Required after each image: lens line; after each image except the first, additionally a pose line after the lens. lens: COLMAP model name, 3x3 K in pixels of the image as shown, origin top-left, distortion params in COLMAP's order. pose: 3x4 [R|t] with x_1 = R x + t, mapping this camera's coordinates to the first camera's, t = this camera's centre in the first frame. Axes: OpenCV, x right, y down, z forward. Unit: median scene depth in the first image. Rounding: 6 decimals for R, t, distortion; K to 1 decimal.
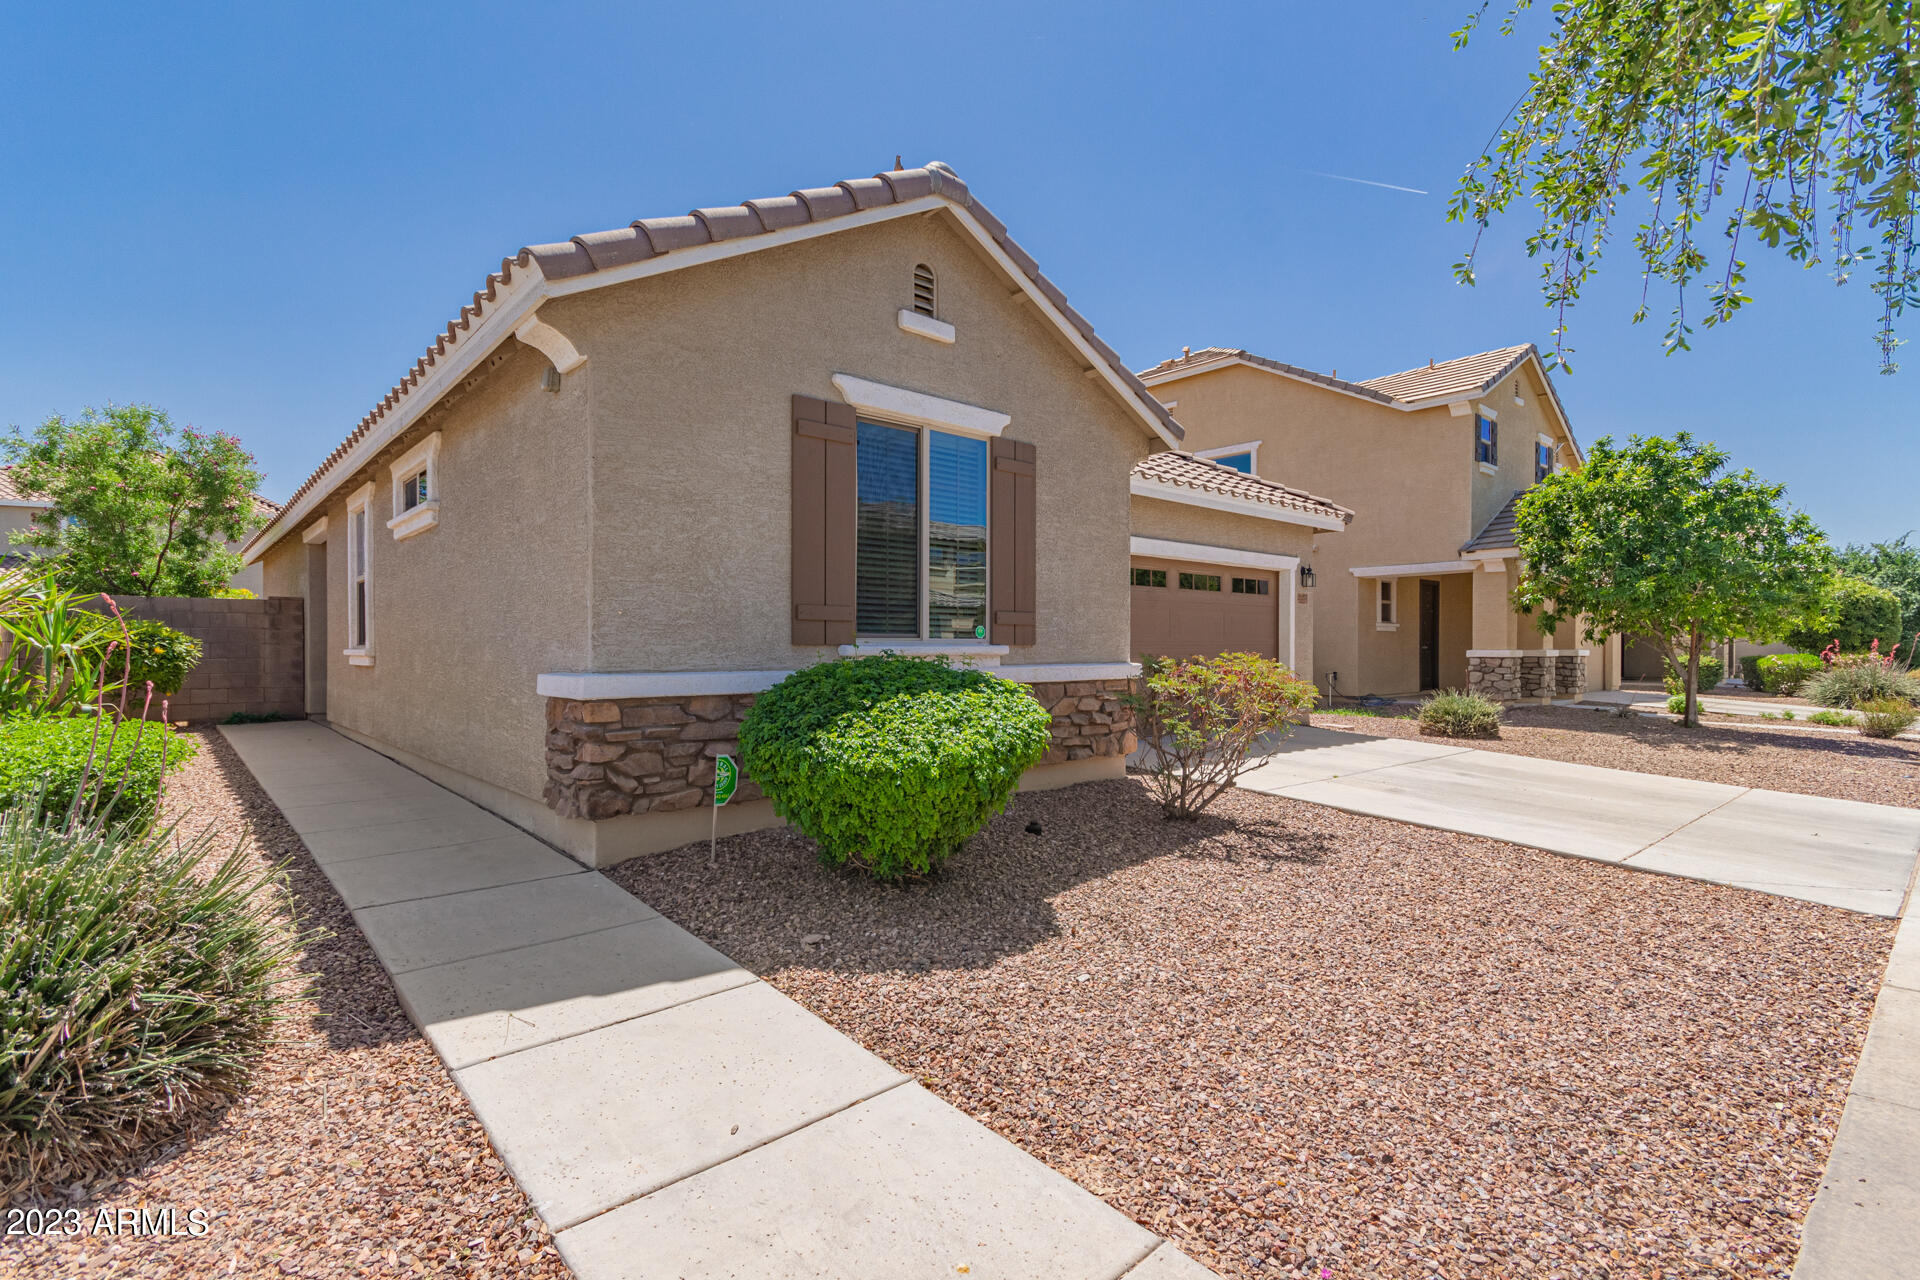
lens RADIAL K [[901.3, 0, 957.9], [0, 901.3, 648.6], [0, 0, 1]] dist [-0.000065, 0.000443]
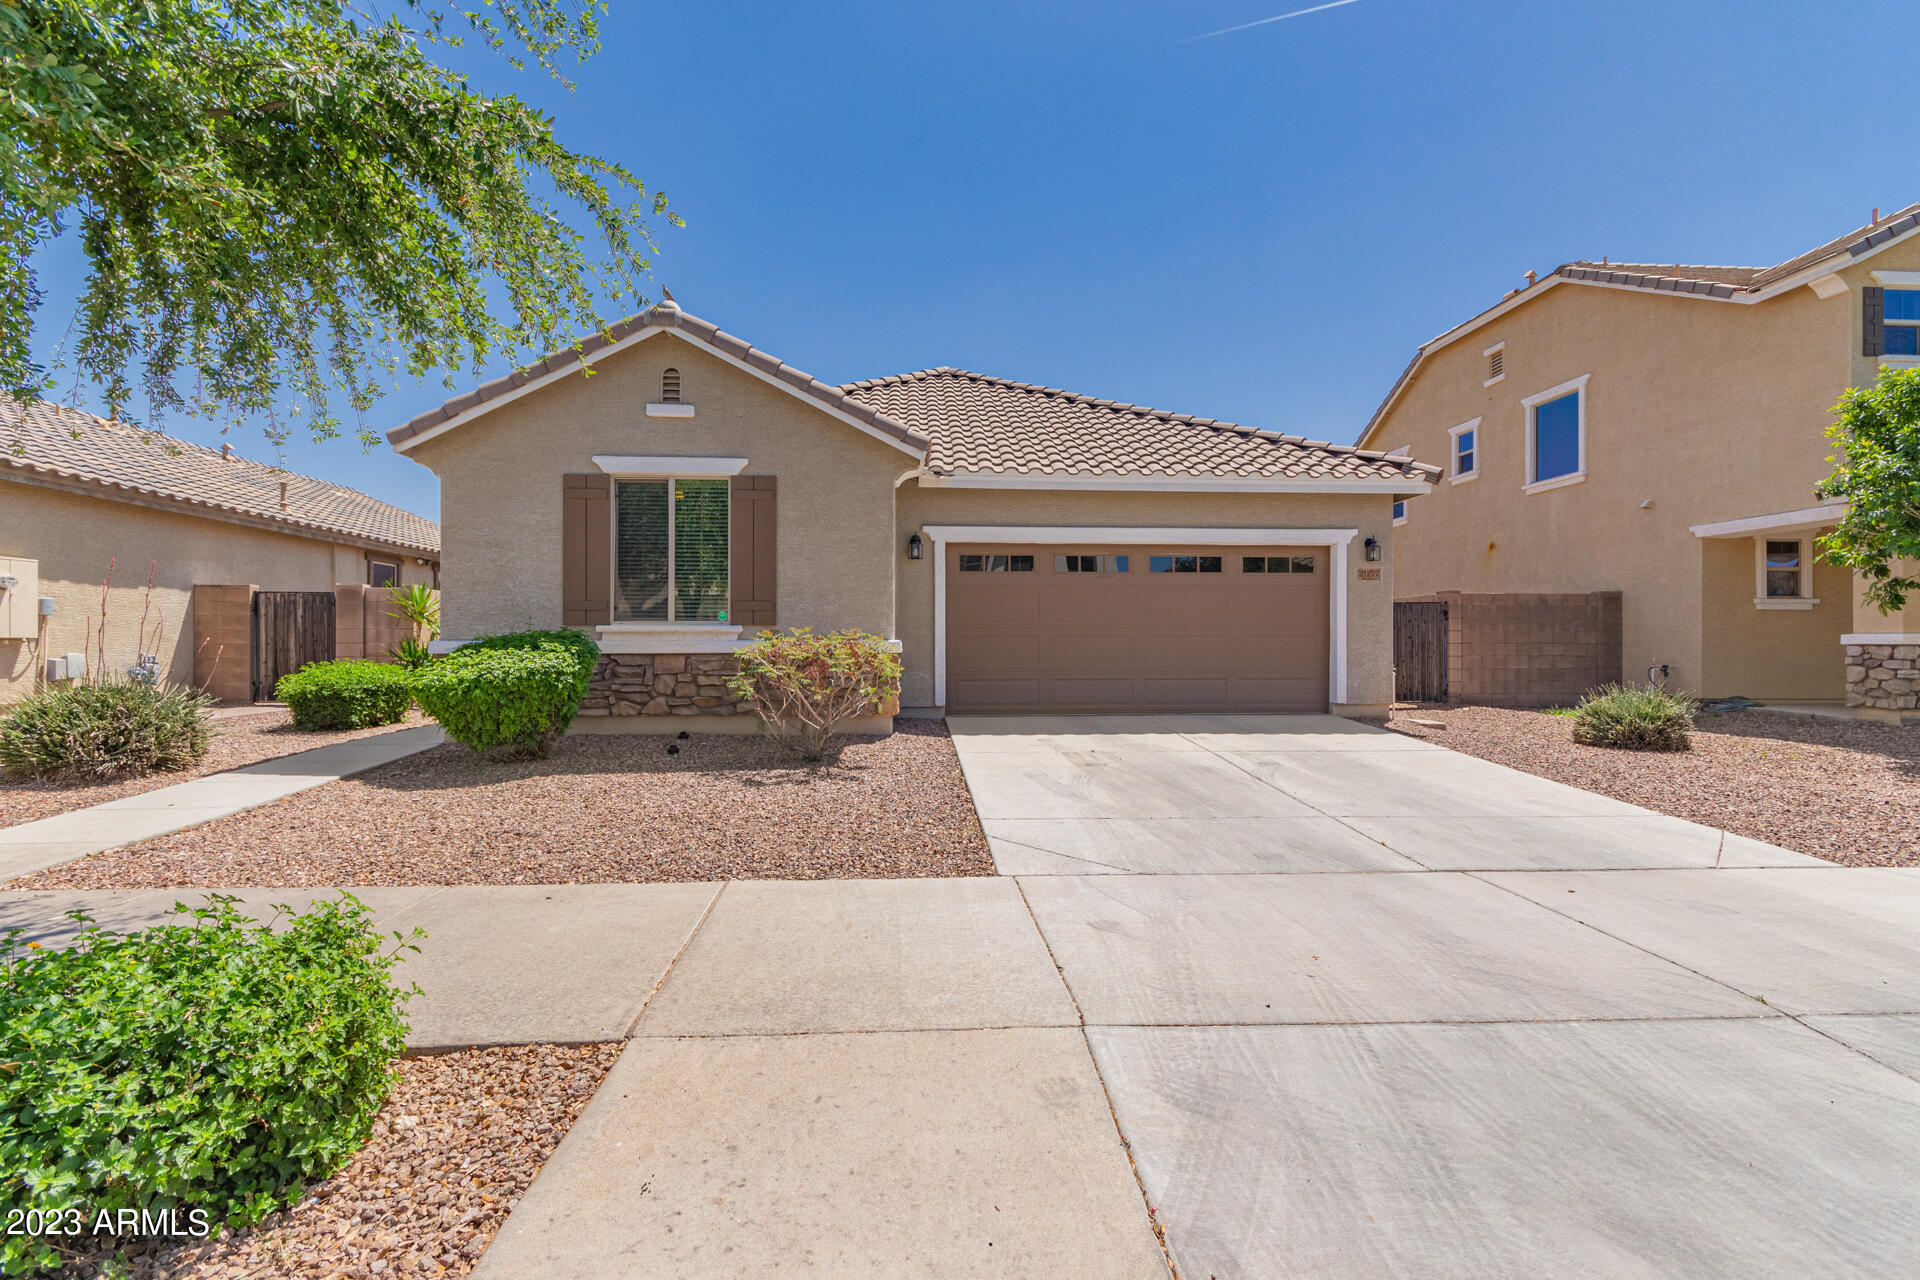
lens RADIAL K [[901.3, 0, 967.2], [0, 901.3, 635.6], [0, 0, 1]] dist [-0.000065, 0.000443]
pose [[0.790522, -0.006089, -0.612403, 1.125202], [-0.000667, 0.999941, -0.010803, 0.025541], [0.612433, 0.008949, 0.790472, 0.117733]]
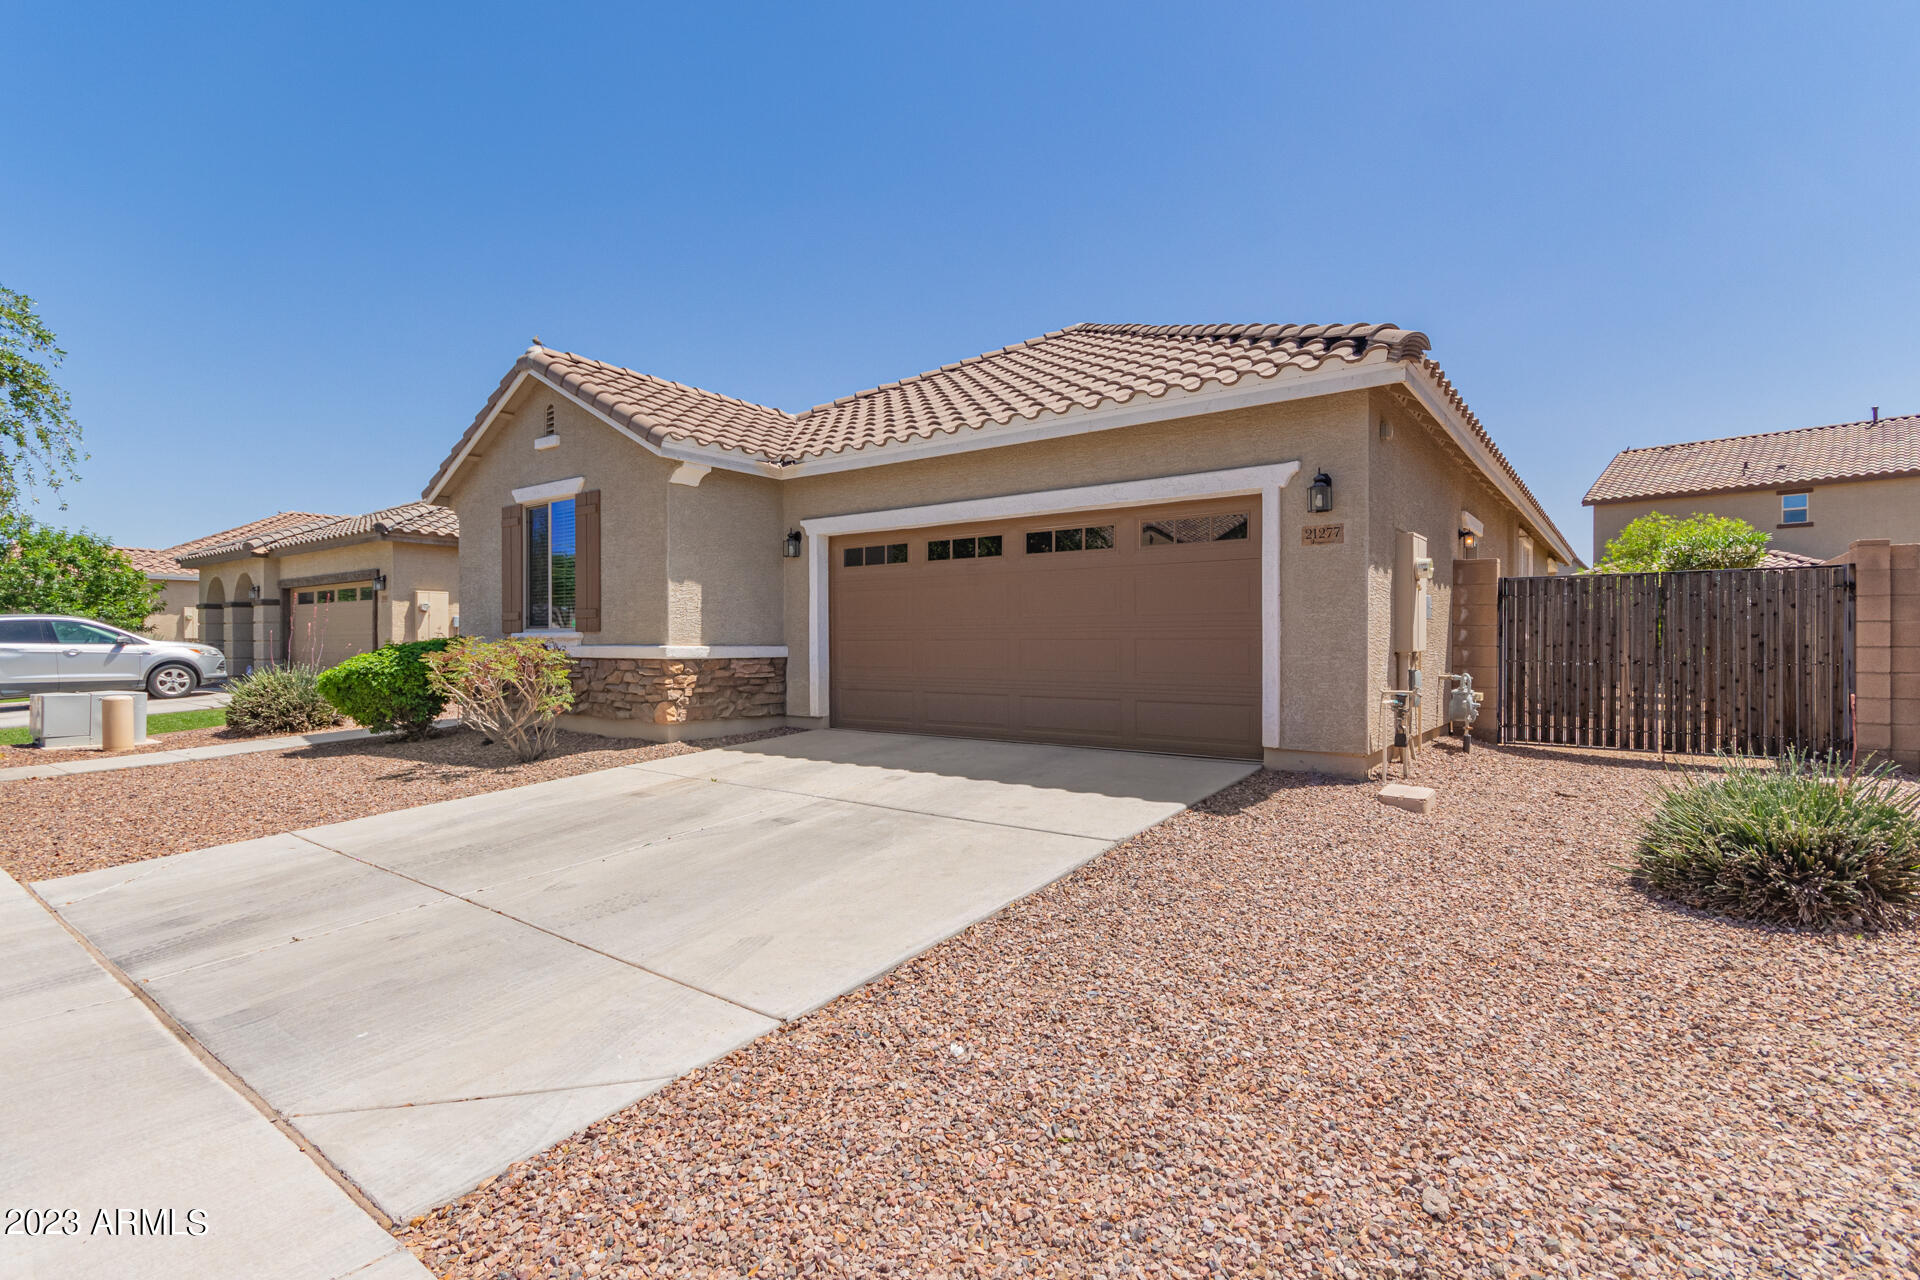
lens RADIAL K [[901.3, 0, 947.8], [0, 901.3, 640.7], [0, 0, 1]] dist [-0.000065, 0.000443]
pose [[0.200568, -0.000209, -0.979680, 1.573761], [0.001536, 0.999999, 0.000101, 0.011209], [0.979679, -0.001525, 0.200568, 1.246265]]
